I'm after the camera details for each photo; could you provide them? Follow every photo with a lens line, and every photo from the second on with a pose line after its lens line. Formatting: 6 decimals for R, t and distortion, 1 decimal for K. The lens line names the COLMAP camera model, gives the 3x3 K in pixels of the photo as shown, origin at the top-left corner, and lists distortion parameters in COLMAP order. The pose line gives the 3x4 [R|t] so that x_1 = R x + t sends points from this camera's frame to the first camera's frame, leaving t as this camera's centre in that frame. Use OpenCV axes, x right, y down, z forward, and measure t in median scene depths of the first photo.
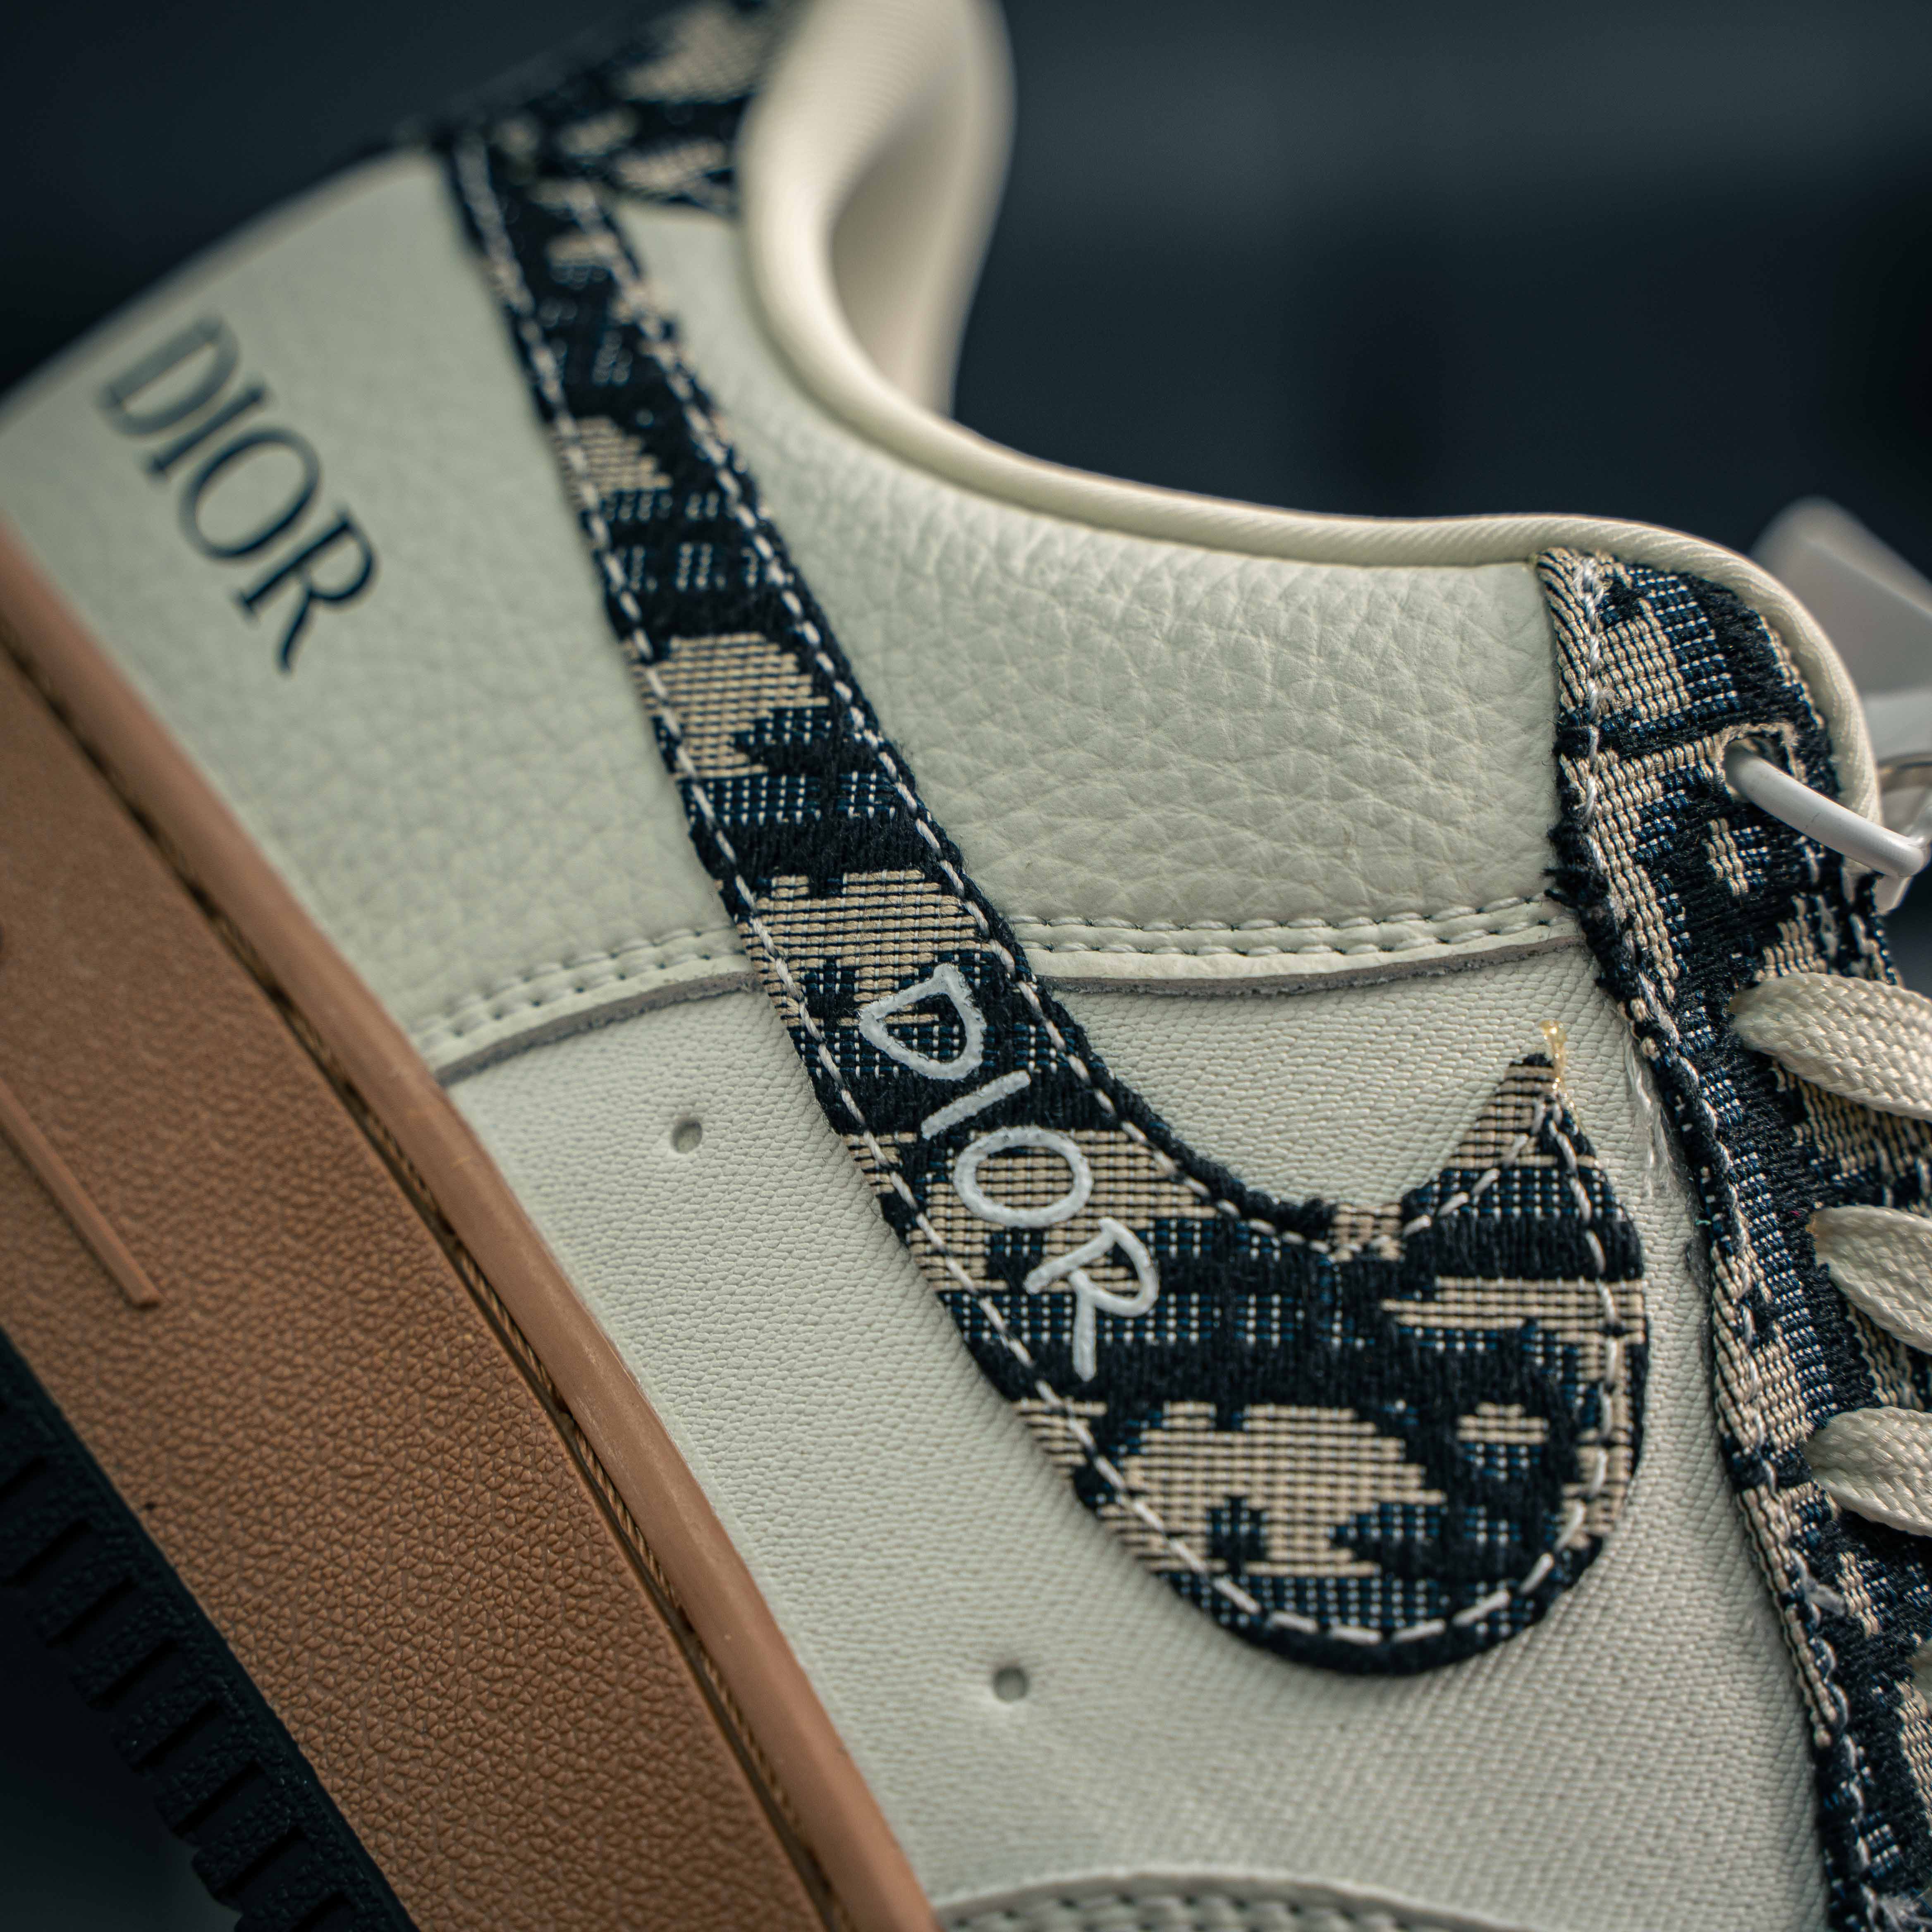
lens RADIAL K [[4119.7, 0, 962.4], [0, 4119.7, 957.7], [0, 0, 1]] dist [0.096981, 0.000000]
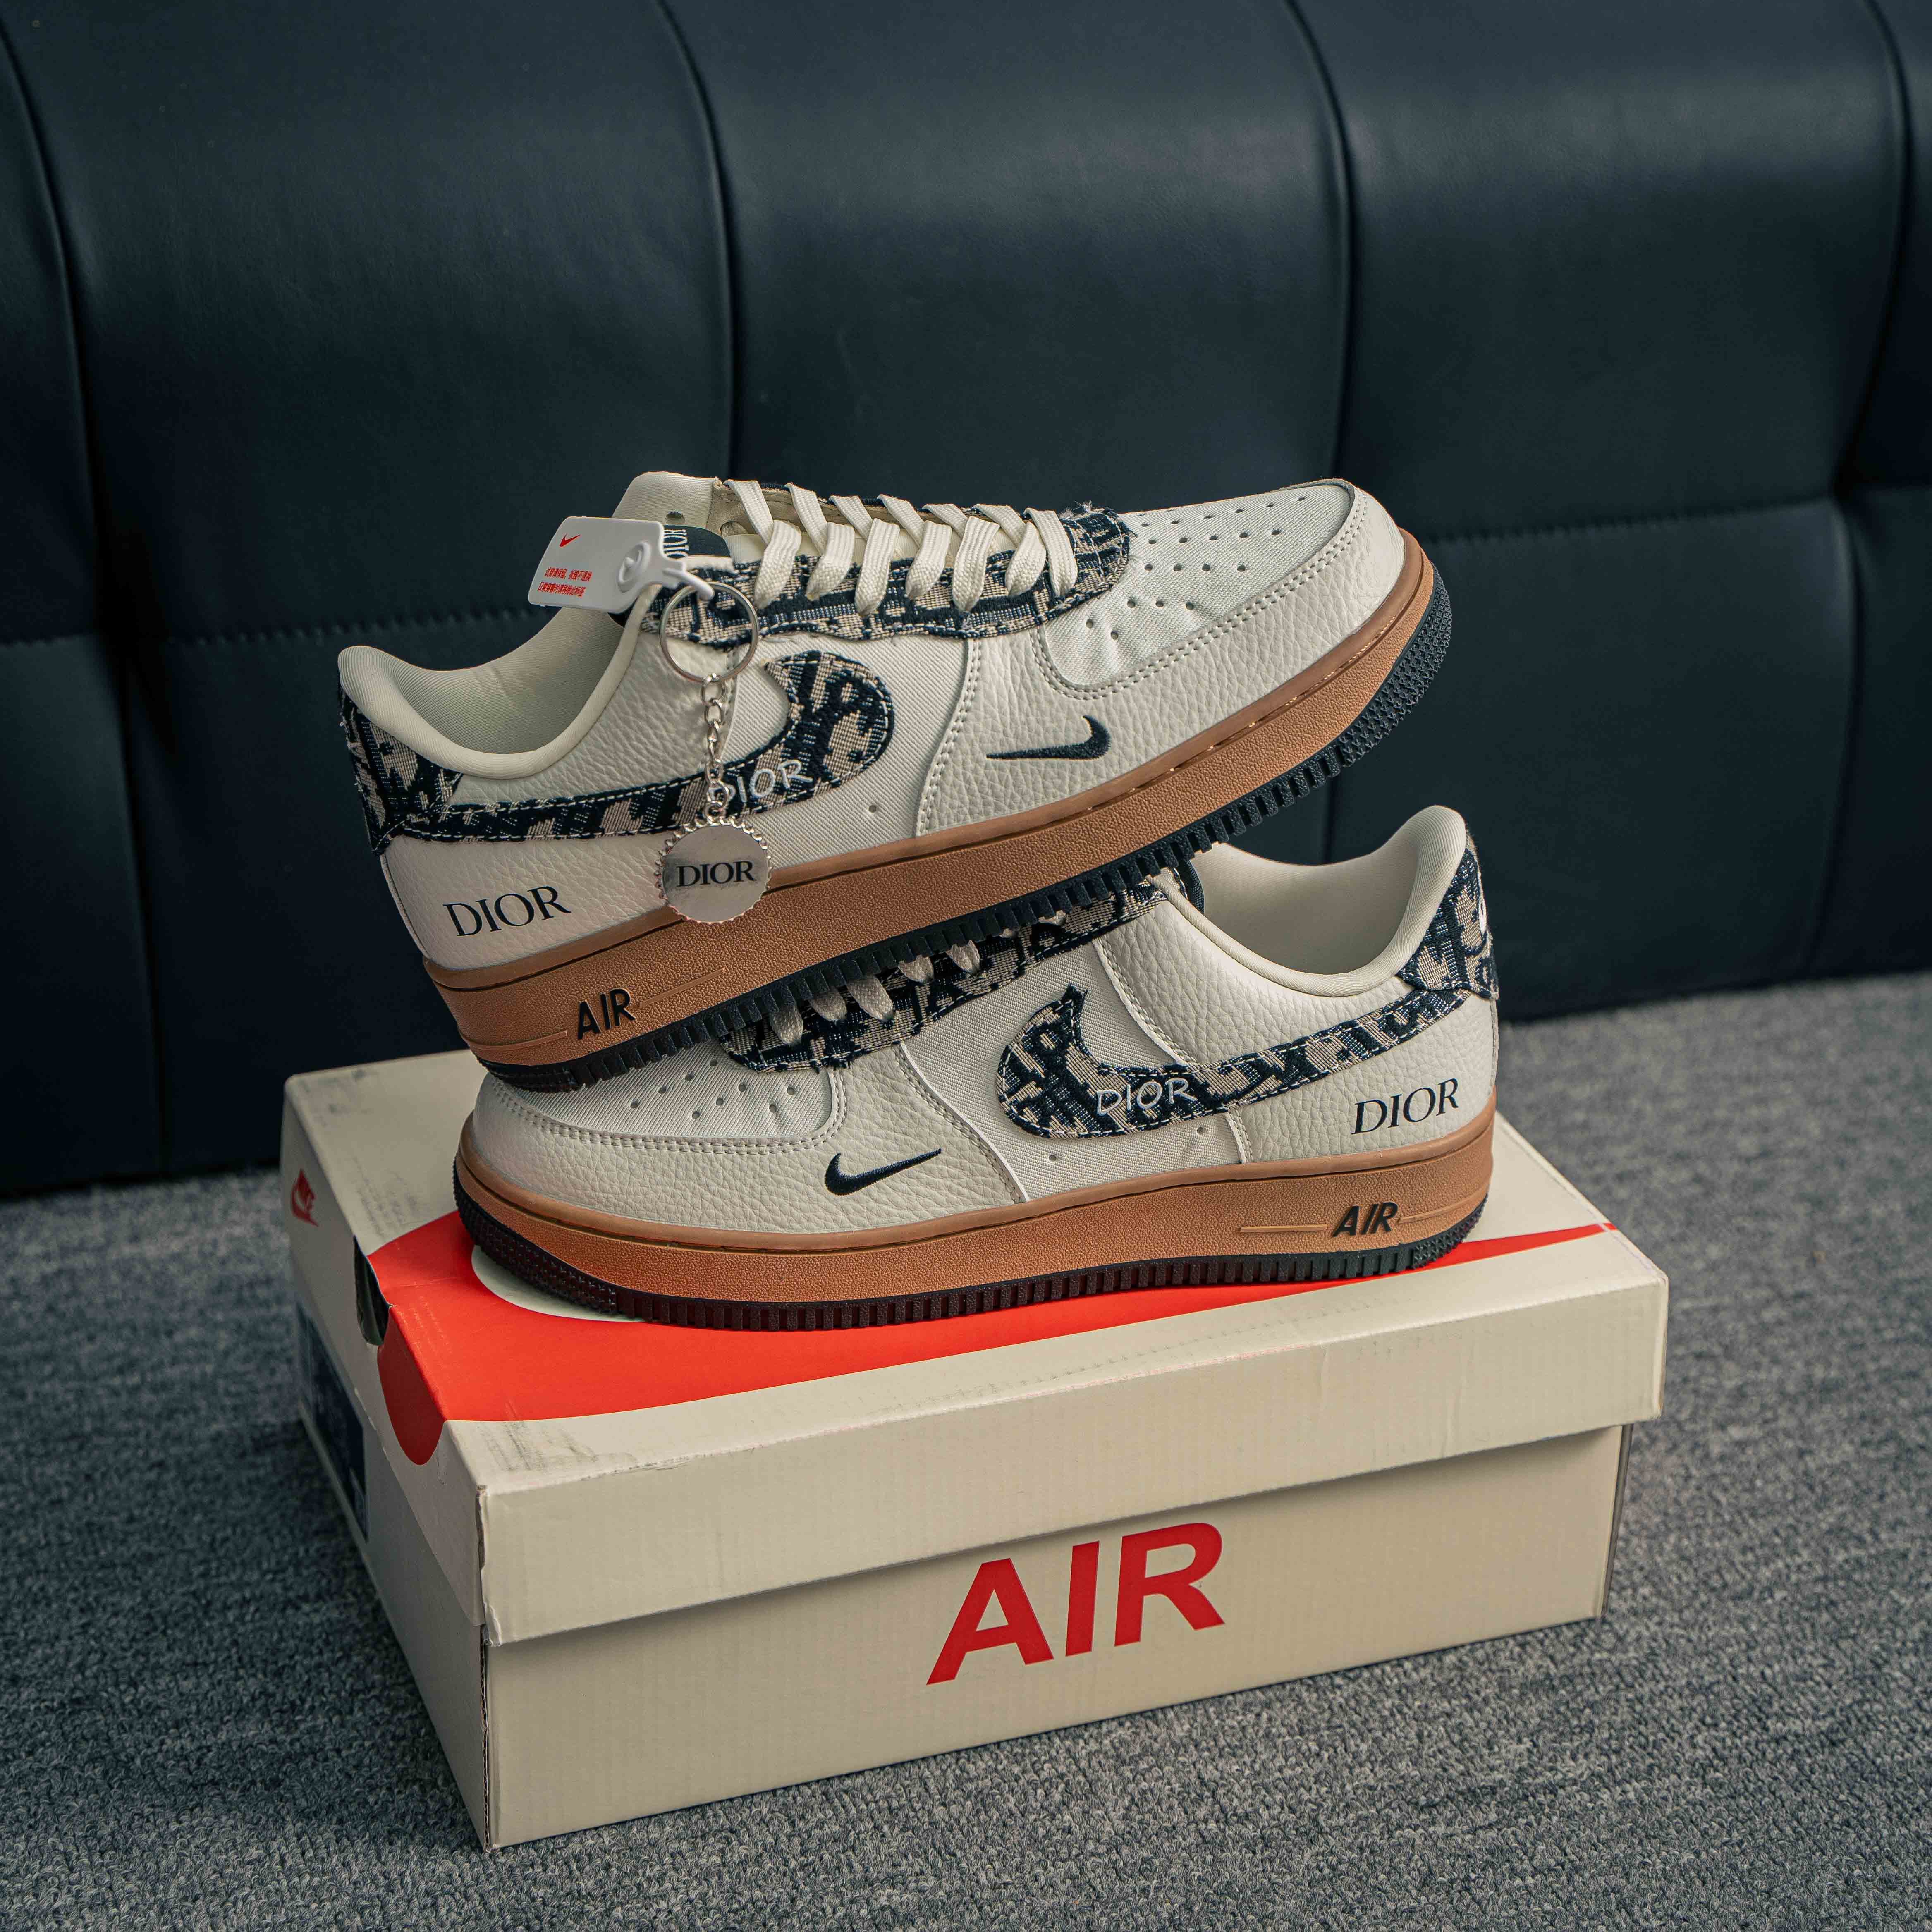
lens RADIAL K [[4119.7, 0, 962.7], [0, 4119.7, 950.4], [0, 0, 1]] dist [0.096981, 0.000000]
pose [[0.249725, -0.939287, -0.235323, 0.909883], [0.884422, 0.122303, 0.450377, -1.668320], [-0.394253, -0.320595, 0.861269, -2.822765]]
